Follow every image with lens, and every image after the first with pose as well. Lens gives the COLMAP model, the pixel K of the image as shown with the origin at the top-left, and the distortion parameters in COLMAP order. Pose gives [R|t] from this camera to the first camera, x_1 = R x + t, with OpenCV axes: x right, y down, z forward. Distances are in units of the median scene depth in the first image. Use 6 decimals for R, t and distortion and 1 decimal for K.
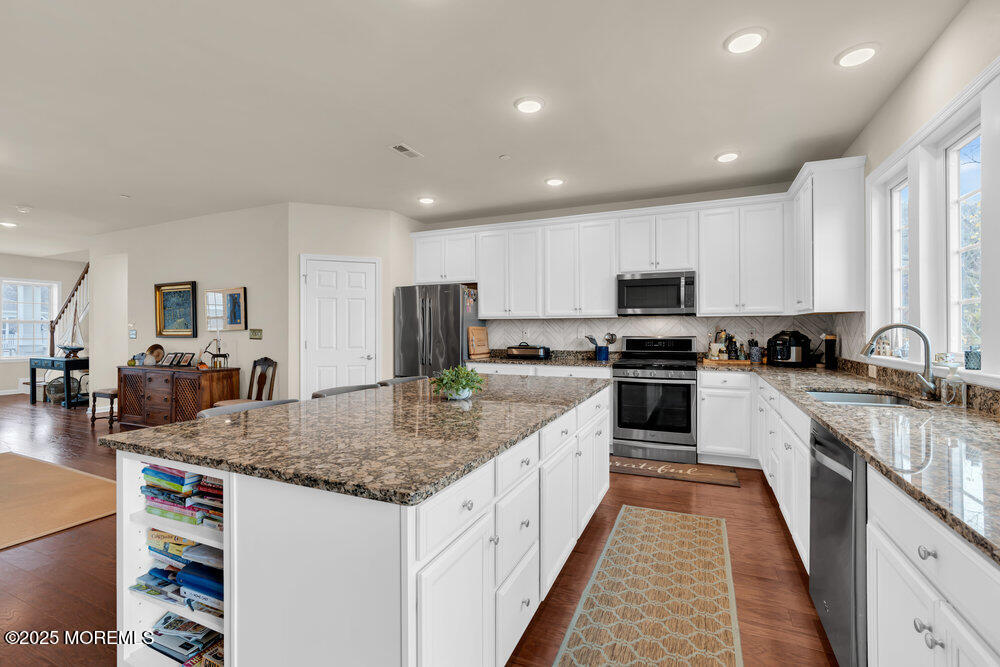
lens RADIAL K [[447.5, 0, 498.4], [0, 447.5, 331.3], [0, 0, 1]] dist [-0.003055, 0.000248]
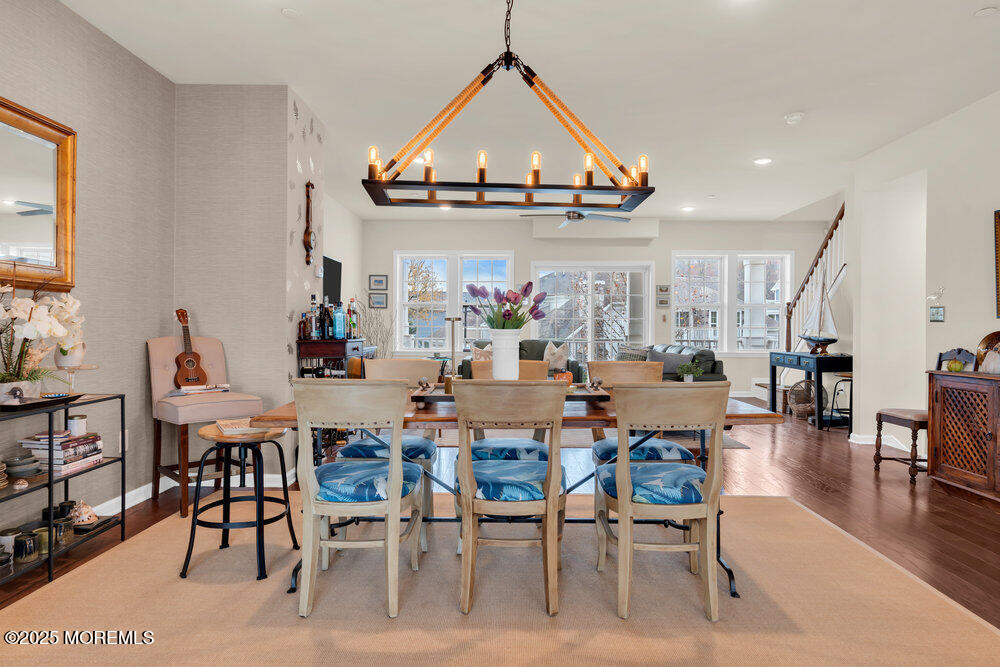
lens RADIAL K [[626.2, 0, 499.0], [0, 626.2, 330.4], [0, 0, 1]] dist [-0.000098, -0.000734]
pose [[0.401499, 0.007629, -0.915828, -0.467812], [-0.006722, 0.999963, 0.005382, 0.036831], [0.915835, 0.003995, 0.401535, 0.283888]]
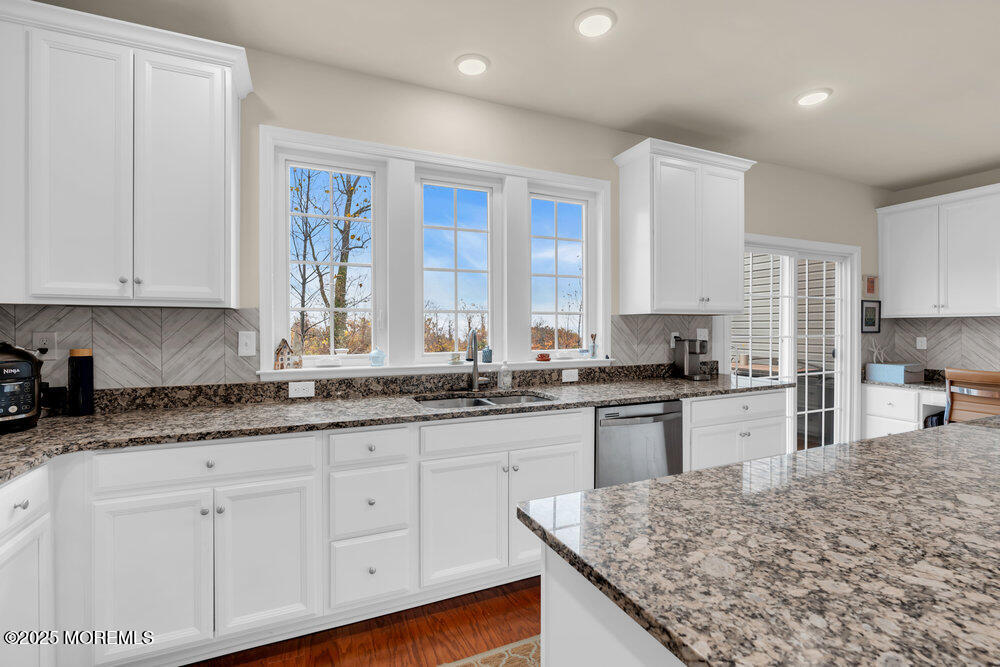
lens RADIAL K [[451.1, 0, 498.1], [0, 451.1, 328.6], [0, 0, 1]] dist [-0.003157, 0.000027]
pose [[-0.752295, 0.001151, 0.658825, 0.044135], [0.003599, 0.999991, 0.002362, -0.011208], [-0.658816, 0.004148, -0.752292, 0.918311]]
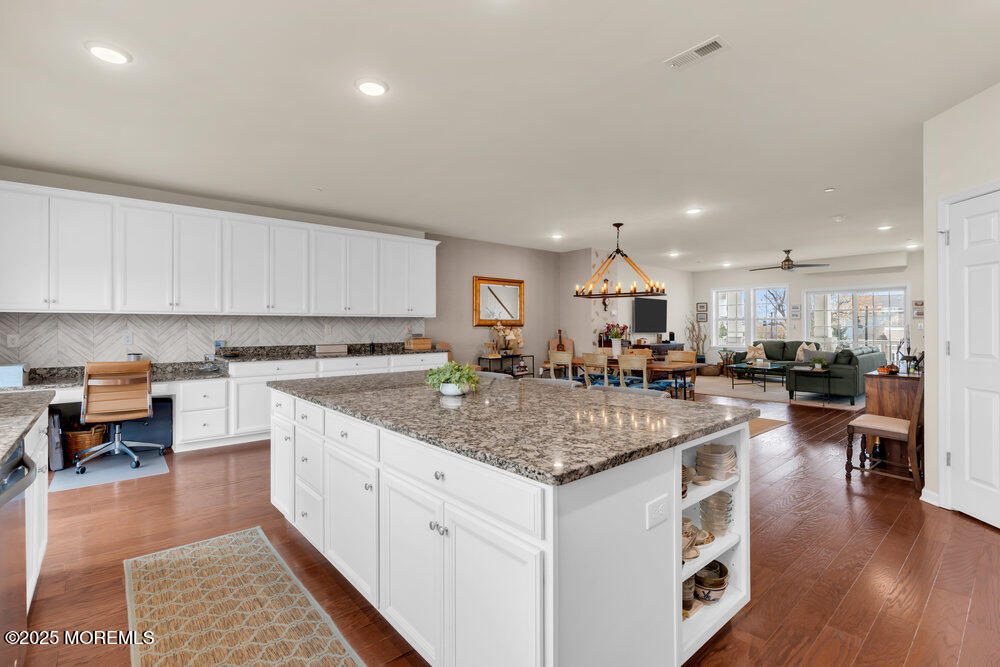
lens RADIAL K [[459.5, 0, 499.6], [0, 459.5, 327.1], [0, 0, 1]] dist [-0.003536, -0.000401]
pose [[-0.416949, 0.002884, -0.908925, 0.425752], [0.001724, 0.999996, 0.002382, -0.000928], [0.908928, -0.000574, -0.416952, 0.816270]]
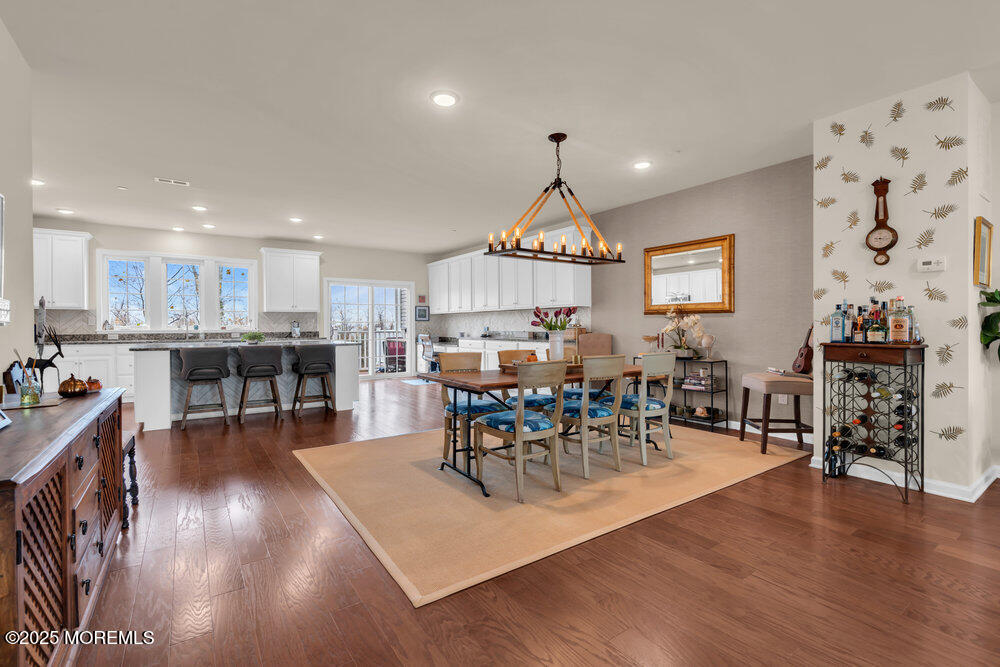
lens RADIAL K [[451.1, 0, 498.1], [0, 451.1, 328.6], [0, 0, 1]] dist [-0.003157, 0.000027]
pose [[-0.858759, 0.001059, 0.512378, -1.389576], [0.006150, 0.999947, 0.008239, 0.026770], [-0.512342, 0.010227, -0.858721, 1.331913]]
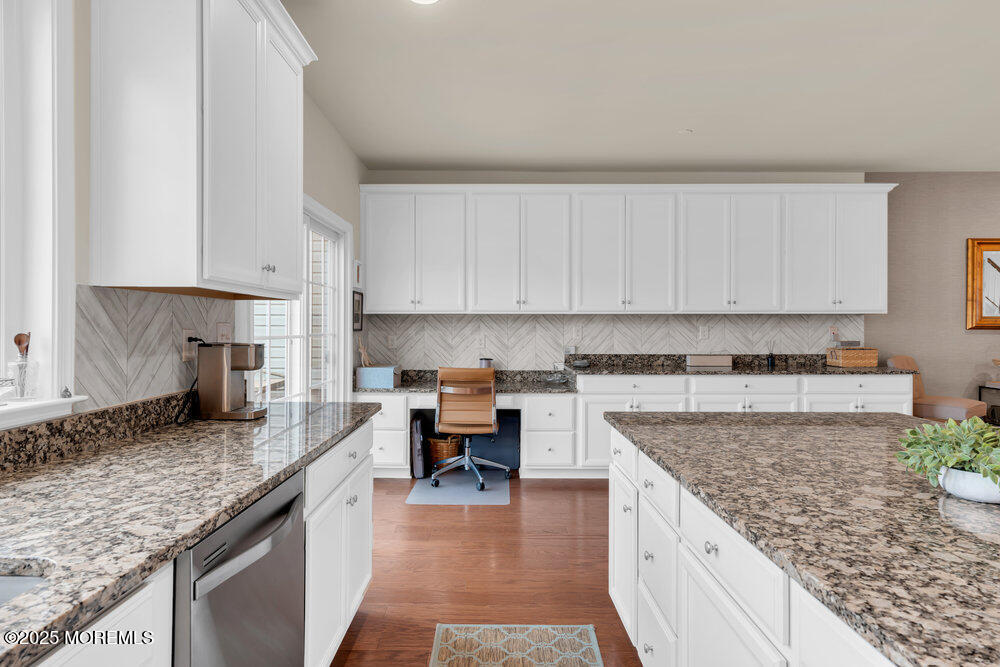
lens RADIAL K [[577.6, 0, 497.5], [0, 577.6, 328.3], [0, 0, 1]] dist [0.007717, 0.000077]
pose [[-0.909478, 0.000749, -0.415752, 0.290812], [-0.000764, 0.999994, 0.003473, -0.004943], [0.415752, 0.003476, -0.909471, 0.701734]]
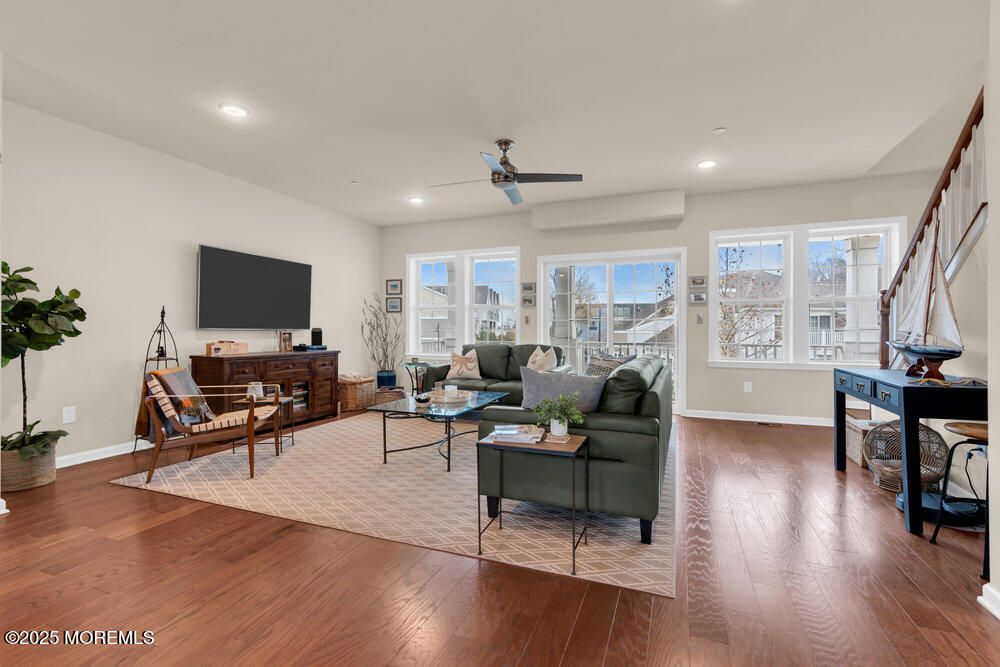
lens RADIAL K [[447.5, 0, 498.4], [0, 447.5, 331.3], [0, 0, 1]] dist [-0.003055, 0.000248]
pose [[0.039963, 0.001829, -0.999200, -1.022226], [-0.003717, 0.999992, 0.001681, 0.038196], [0.999194, 0.003647, 0.039969, 1.075930]]
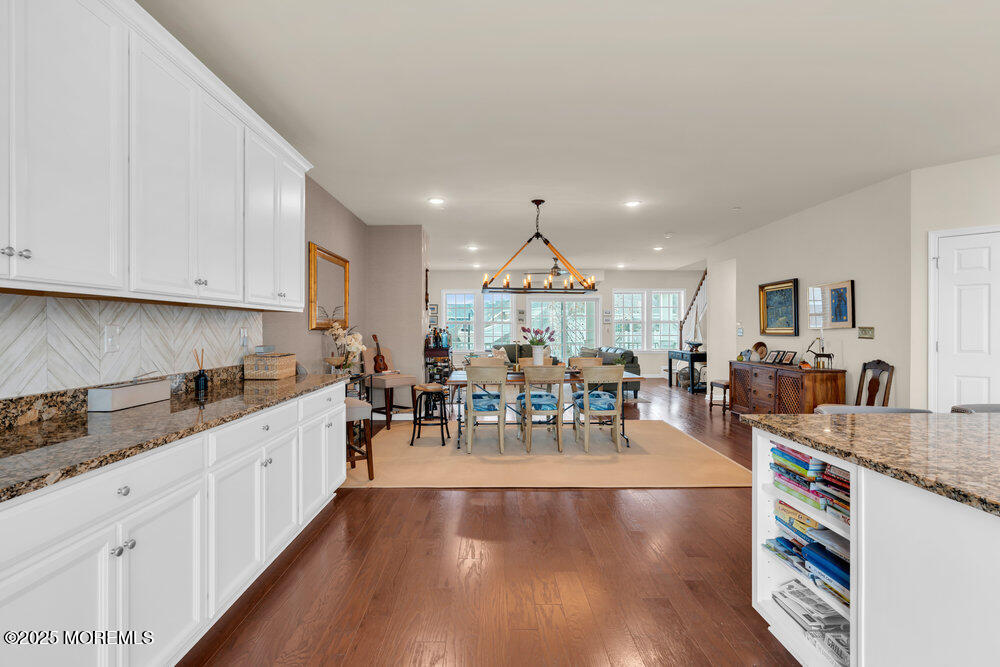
lens RADIAL K [[492.2, 0, 500.0], [0, 492.2, 333.5], [0, 0, 1]] dist [0.001776, 0.000139]
pose [[0.431283, 0.007178, -0.902188, 0.020401], [0.000550, 0.999966, 0.008219, -0.000922], [0.902217, -0.004041, 0.431264, -0.069668]]
